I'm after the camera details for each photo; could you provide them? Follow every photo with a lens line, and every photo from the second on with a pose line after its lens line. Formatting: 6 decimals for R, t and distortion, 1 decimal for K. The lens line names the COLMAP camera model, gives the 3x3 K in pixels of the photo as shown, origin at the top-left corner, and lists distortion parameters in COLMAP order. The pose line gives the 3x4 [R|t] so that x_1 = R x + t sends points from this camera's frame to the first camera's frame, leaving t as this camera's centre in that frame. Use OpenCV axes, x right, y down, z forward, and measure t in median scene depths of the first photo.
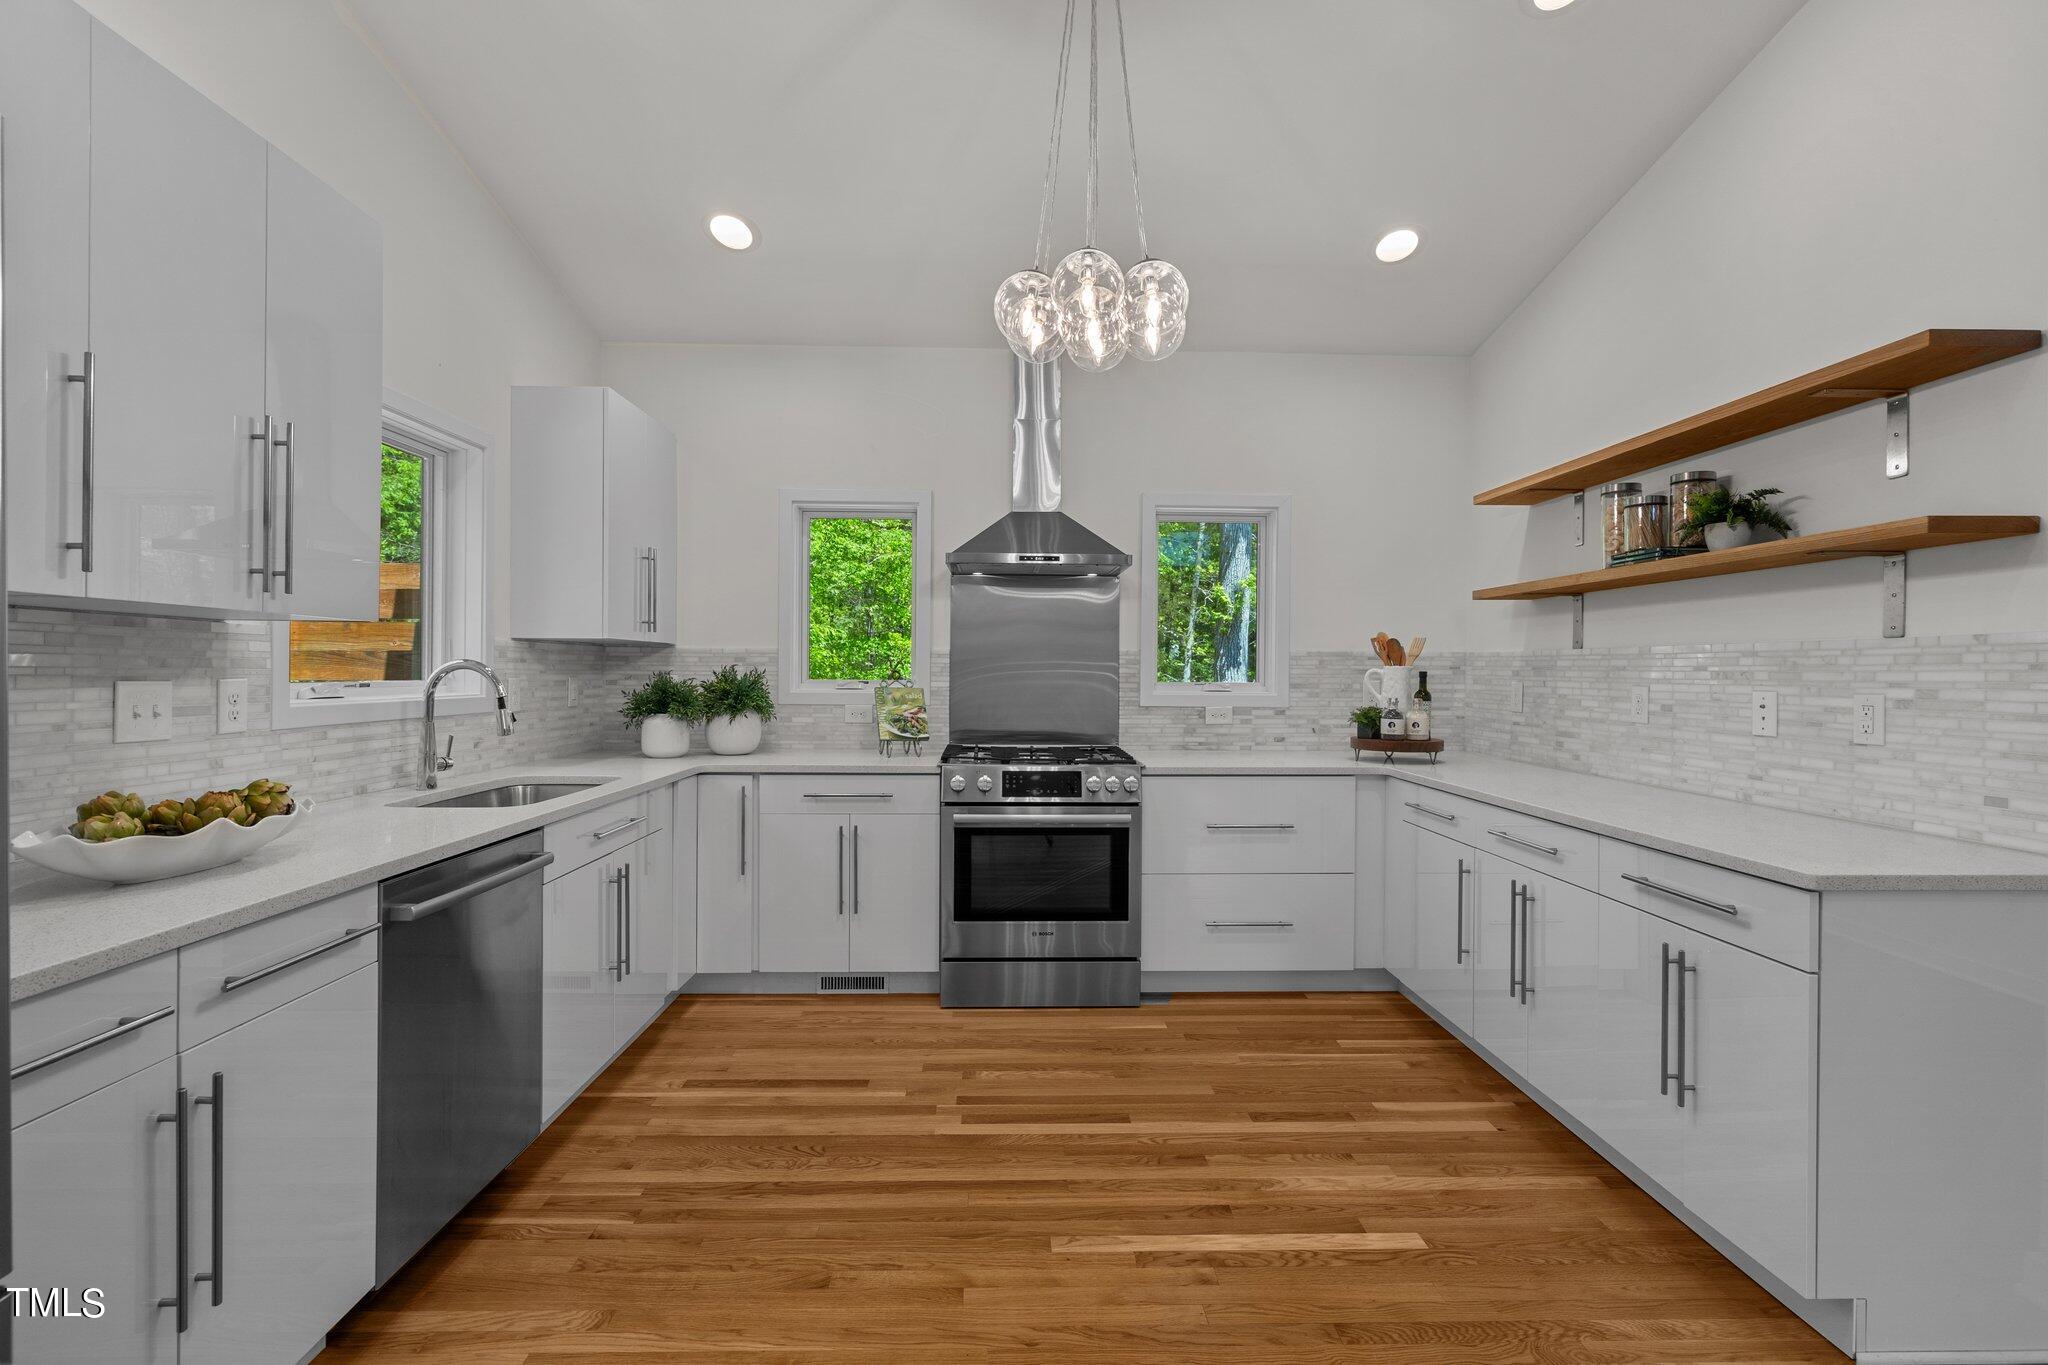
lens RADIAL K [[931.4, 0, 1029.1], [0, 931.4, 677.9], [0, 0, 1]] dist [-0.002010, 0.000326]
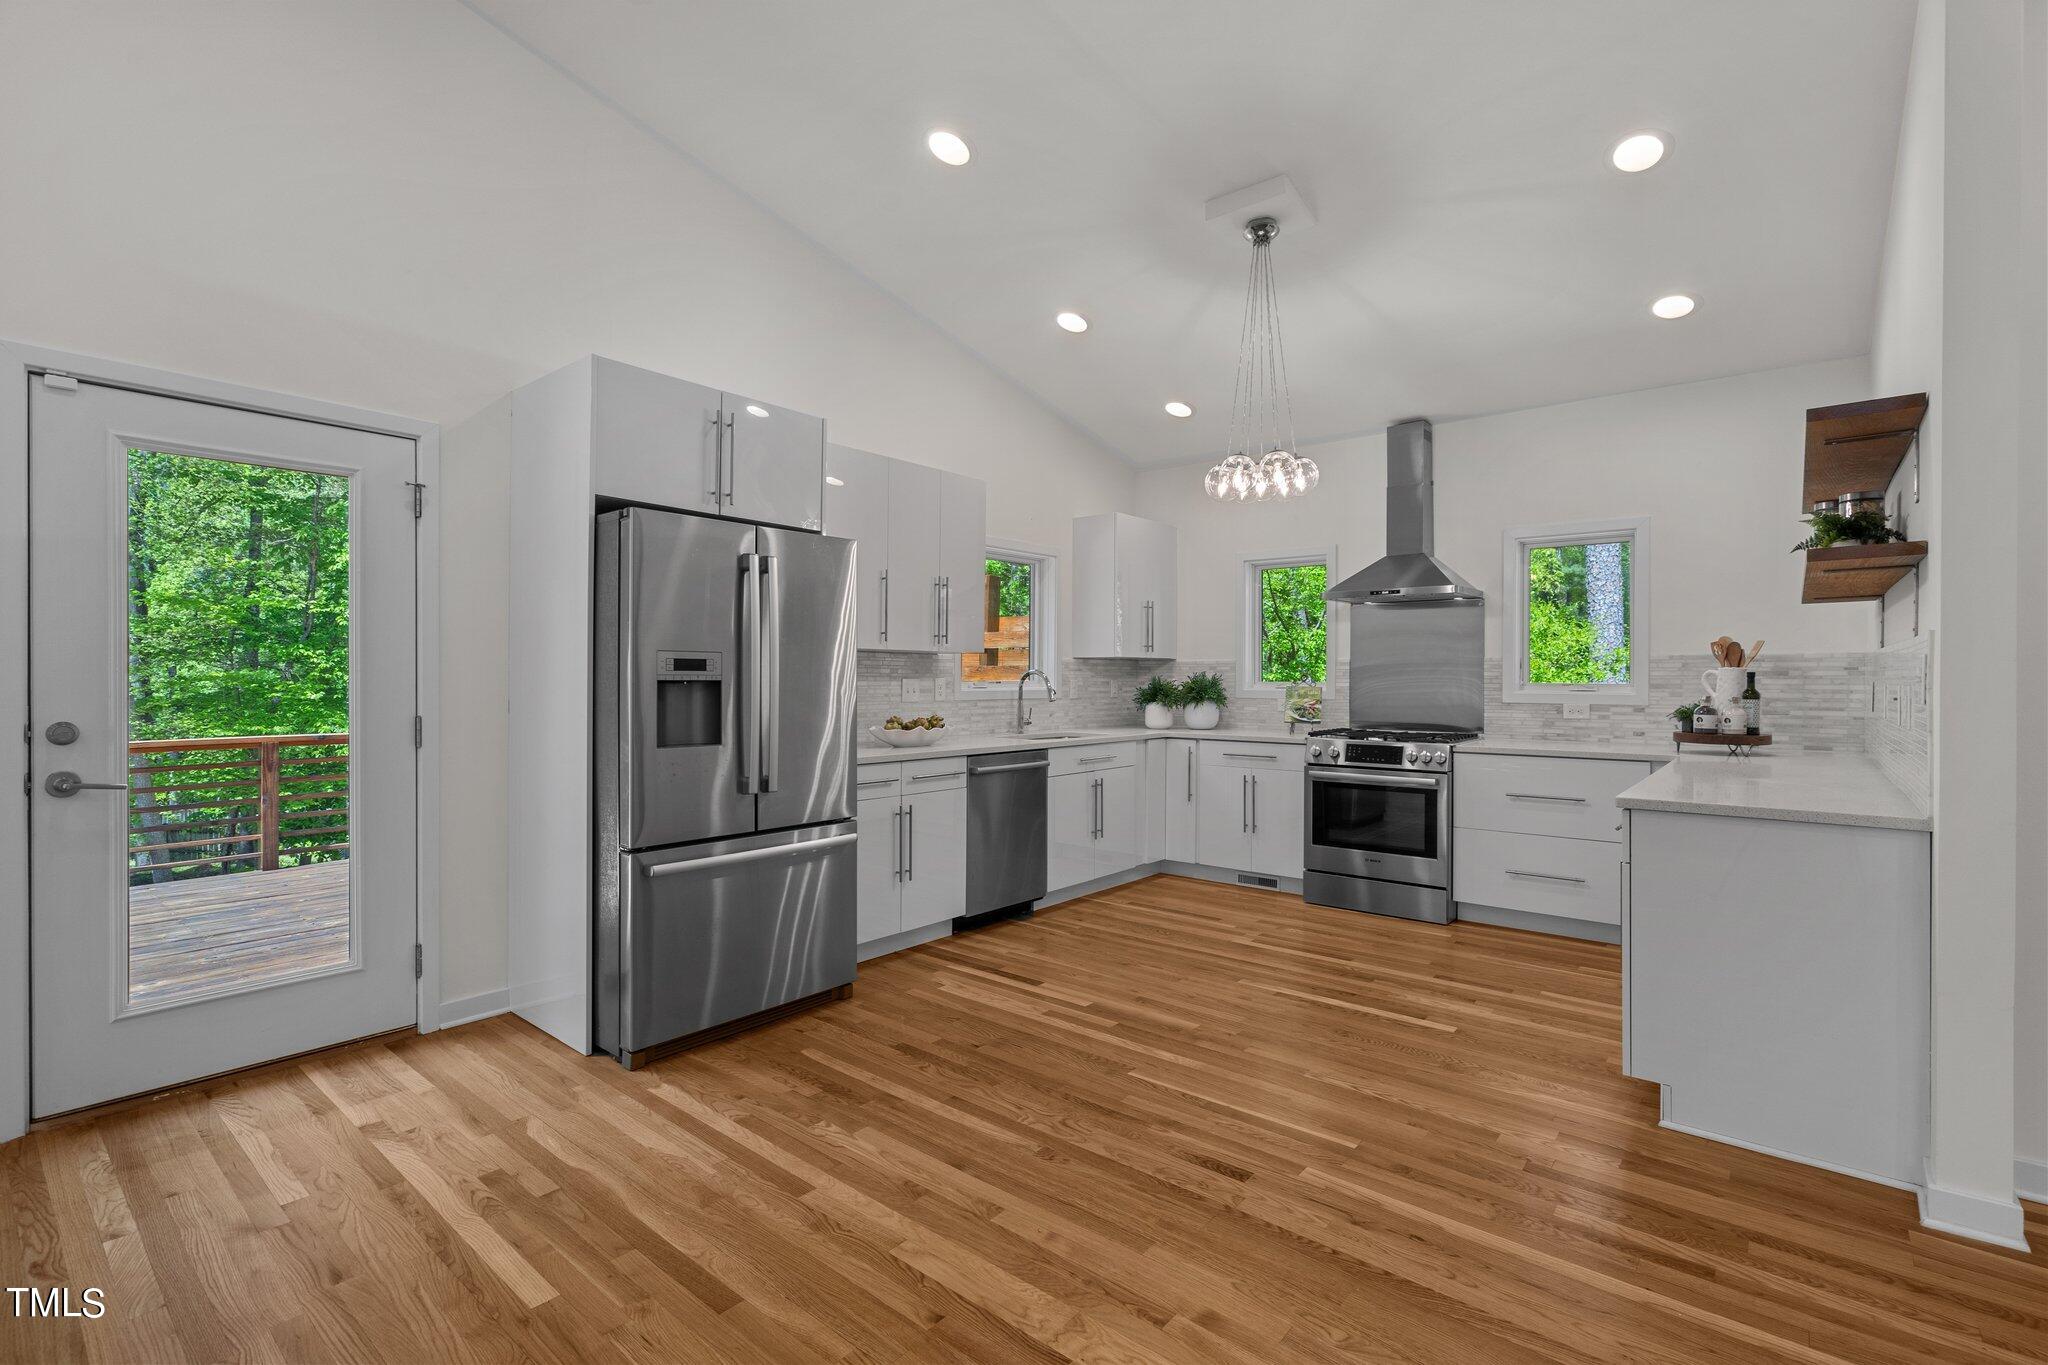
lens RADIAL K [[931.4, 0, 1029.1], [0, 931.4, 677.9], [0, 0, 1]] dist [-0.002010, 0.000326]
pose [[0.752307, -0.004064, -0.658800, 0.550949], [-0.002906, 0.999951, -0.009487, 0.013599], [0.658806, 0.009052, 0.752258, -0.402217]]
